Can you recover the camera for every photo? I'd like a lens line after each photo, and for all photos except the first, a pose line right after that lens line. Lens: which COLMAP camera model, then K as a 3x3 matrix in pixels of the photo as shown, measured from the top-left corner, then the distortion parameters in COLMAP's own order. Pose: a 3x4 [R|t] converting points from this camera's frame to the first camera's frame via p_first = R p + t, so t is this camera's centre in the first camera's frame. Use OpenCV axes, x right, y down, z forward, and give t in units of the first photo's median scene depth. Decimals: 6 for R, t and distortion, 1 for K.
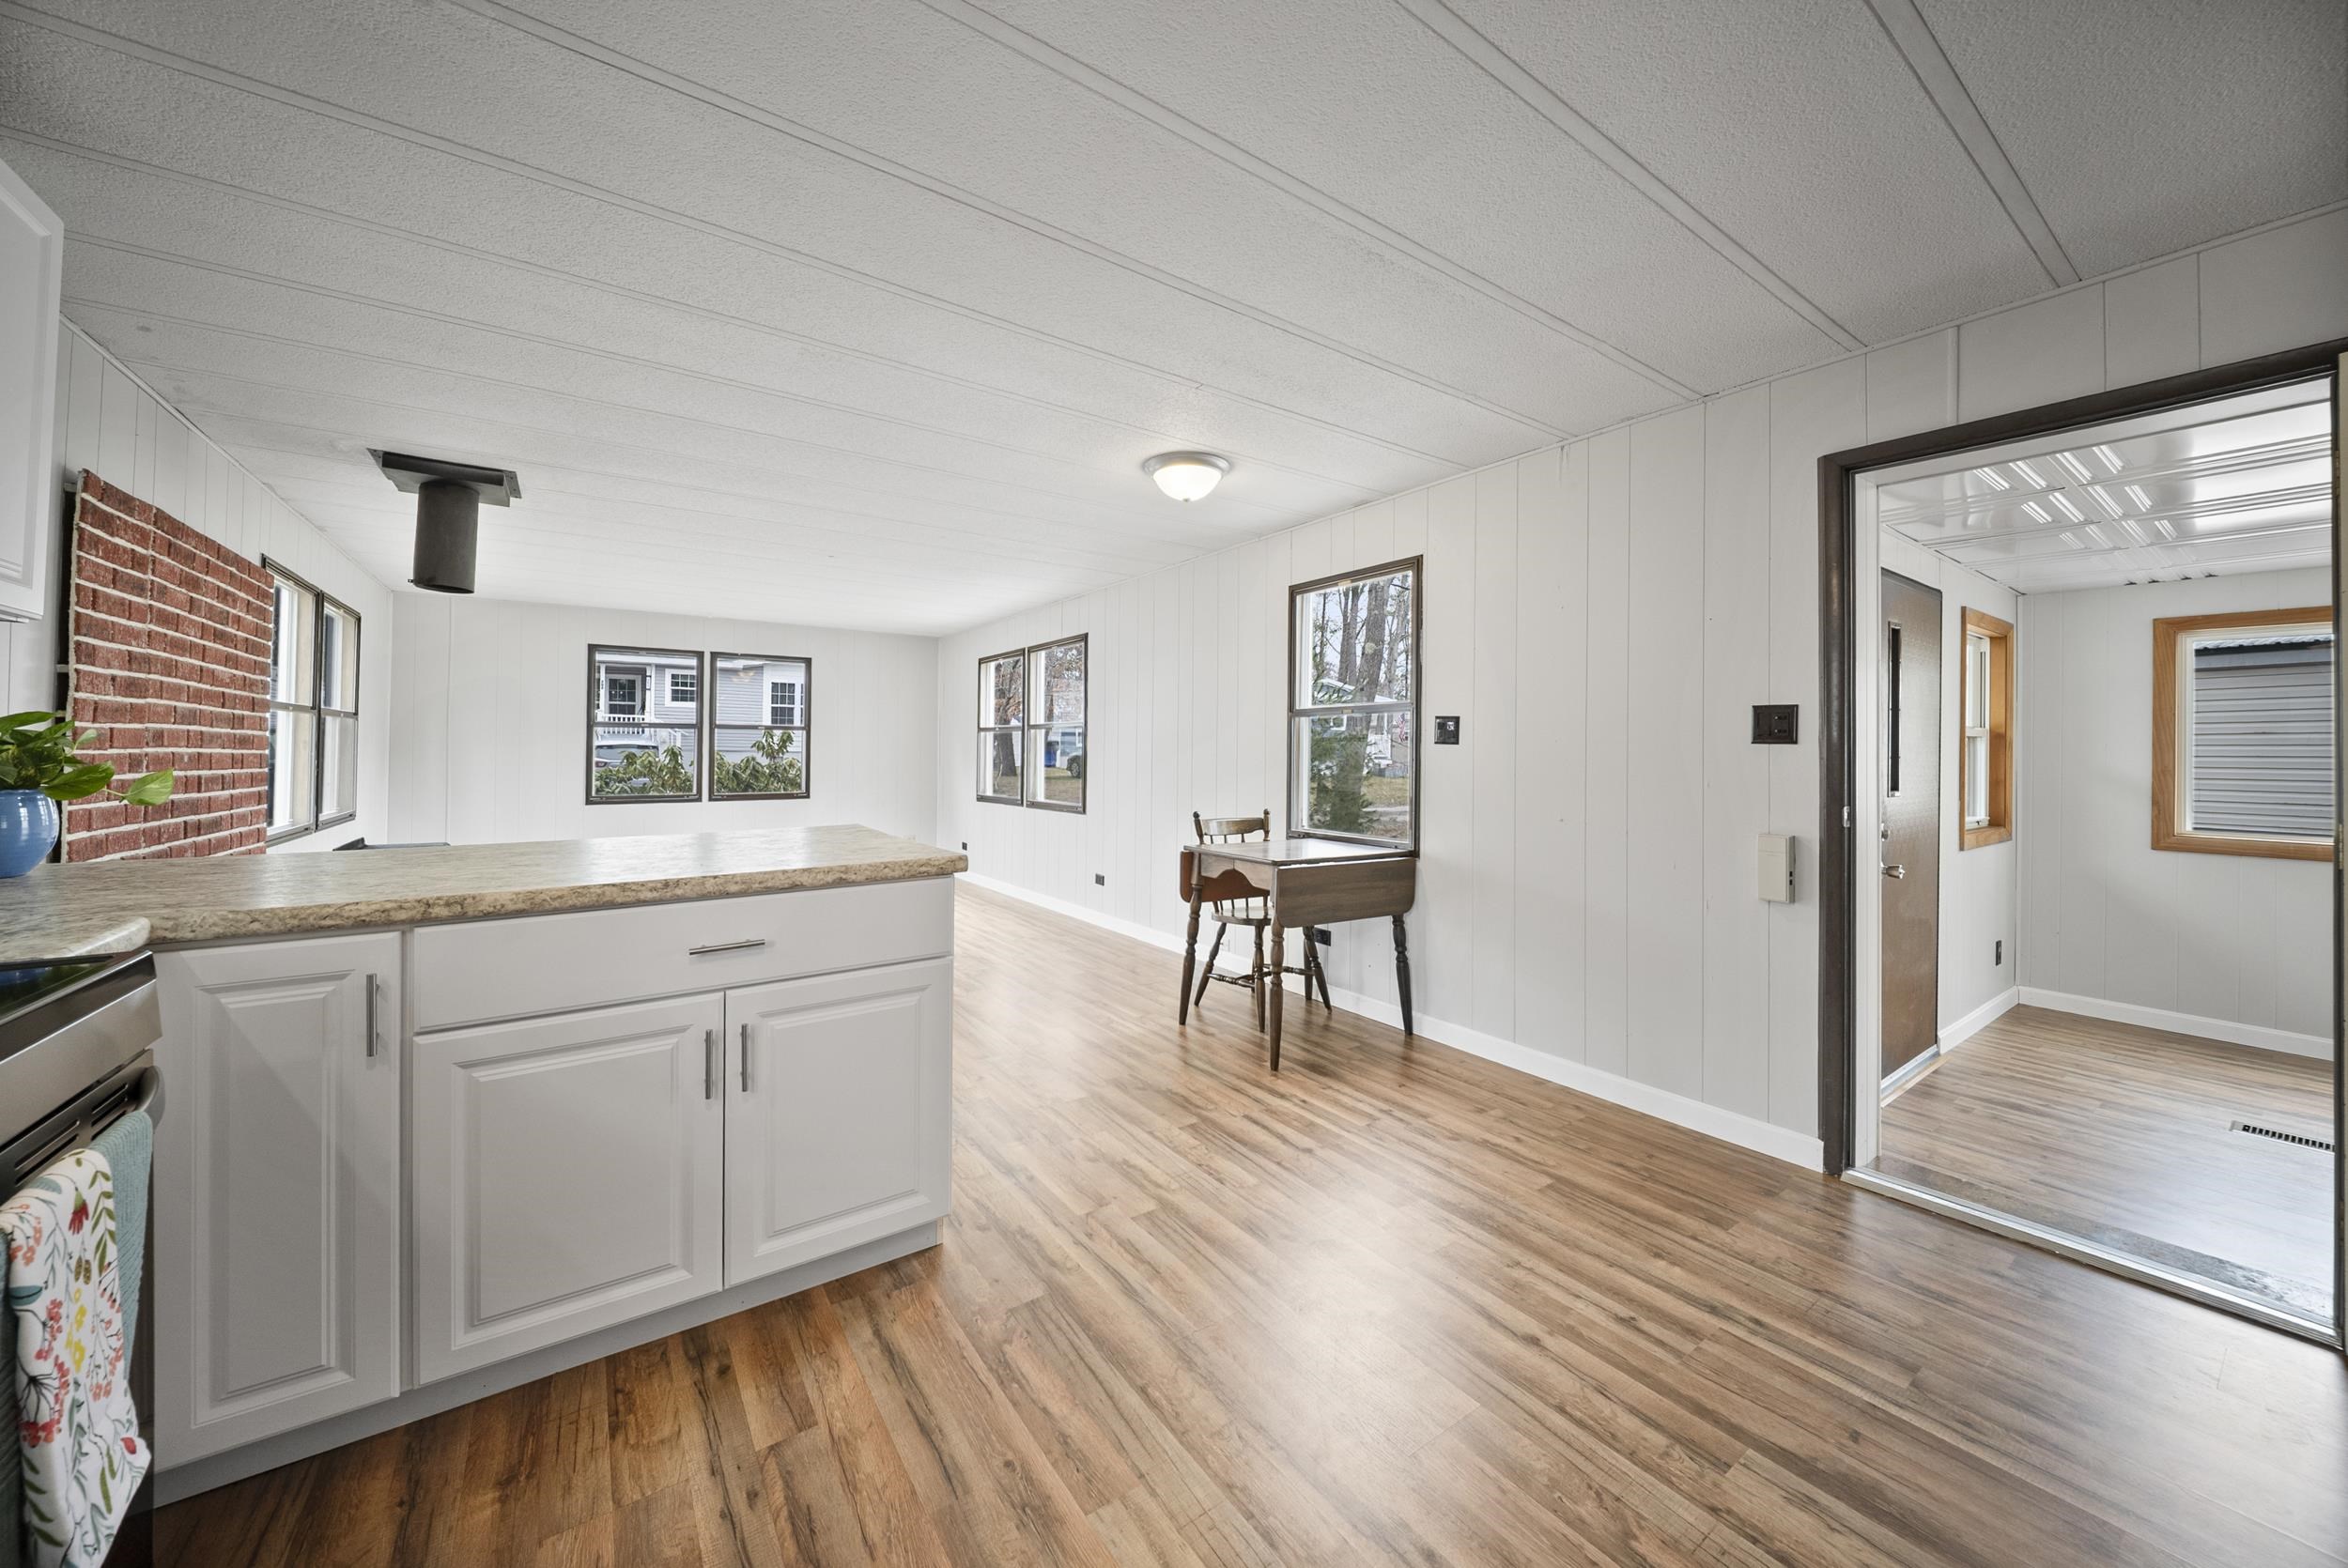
lens RADIAL K [[834.0, 0, 1182.4], [0, 834.0, 748.4], [0, 0, 1]] dist [-0.004105, -0.000106]
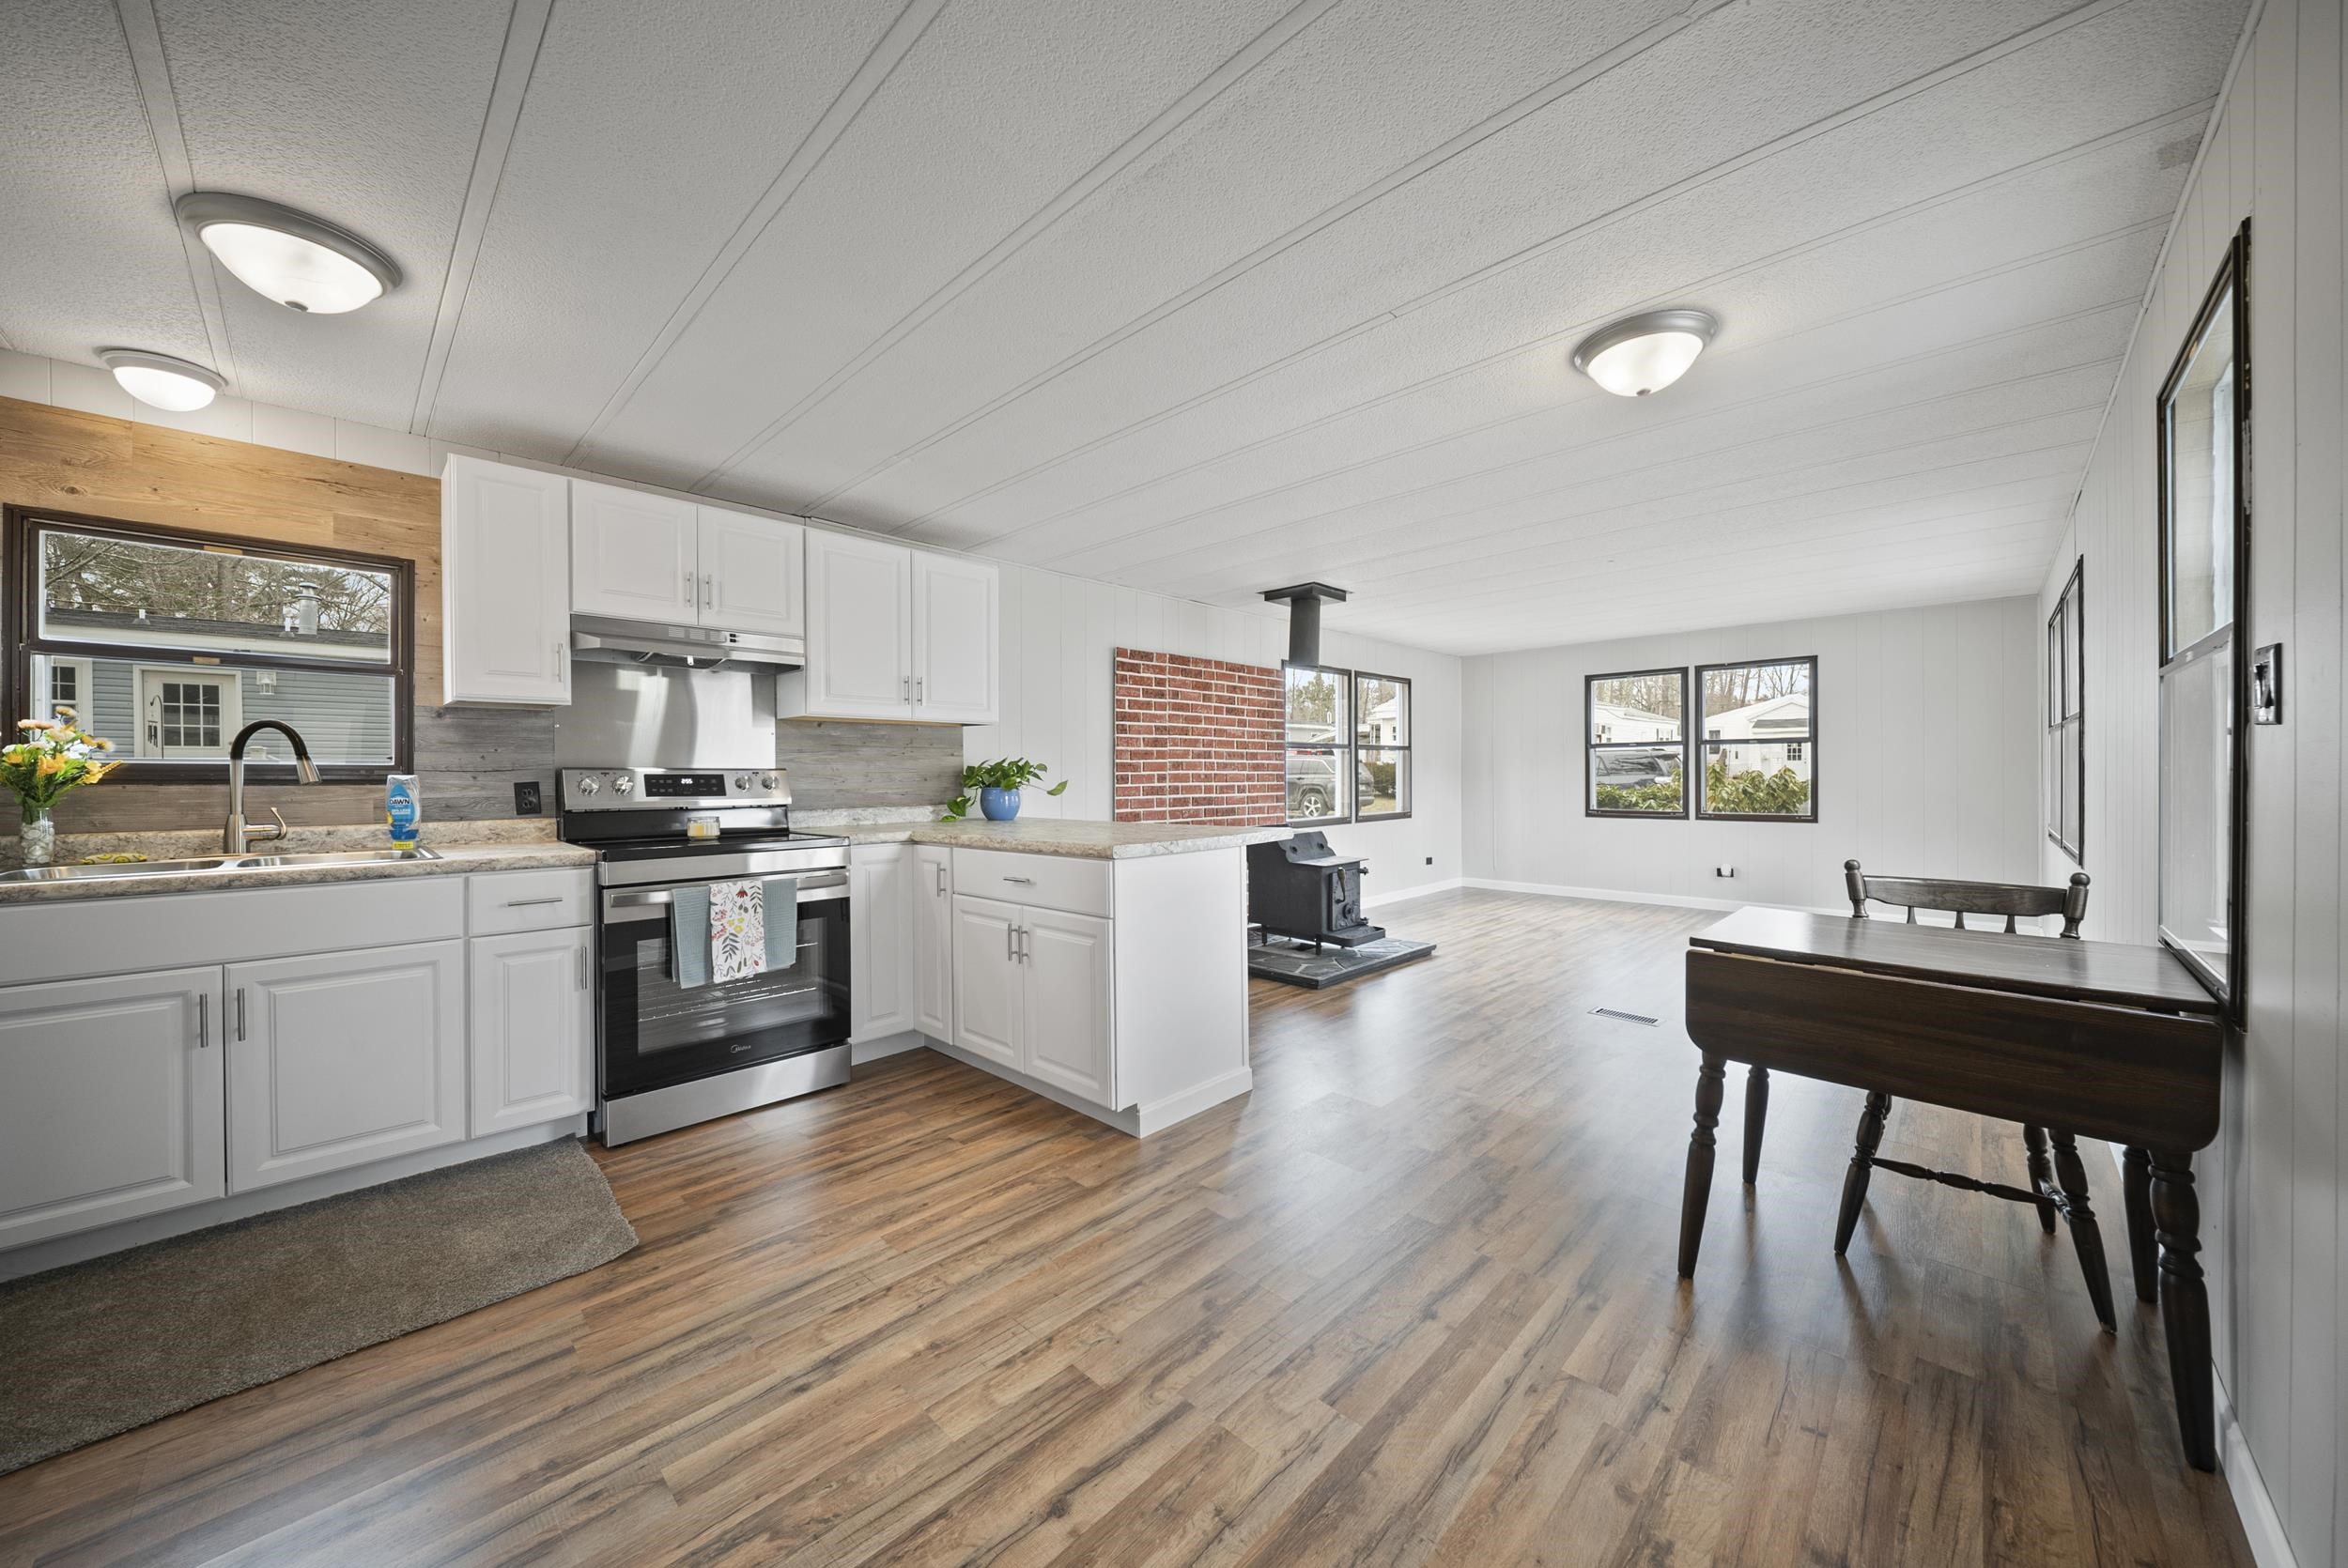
lens RADIAL K [[829.3, 0, 1178.7], [0, 829.3, 774.5], [0, 0, 1]] dist [-0.009289, -0.000175]
pose [[0.184492, -0.004320, -0.982824, 0.605410], [0.012412, 0.999921, -0.002065, 0.010658], [0.982756, -0.011818, 0.184531, 0.490297]]
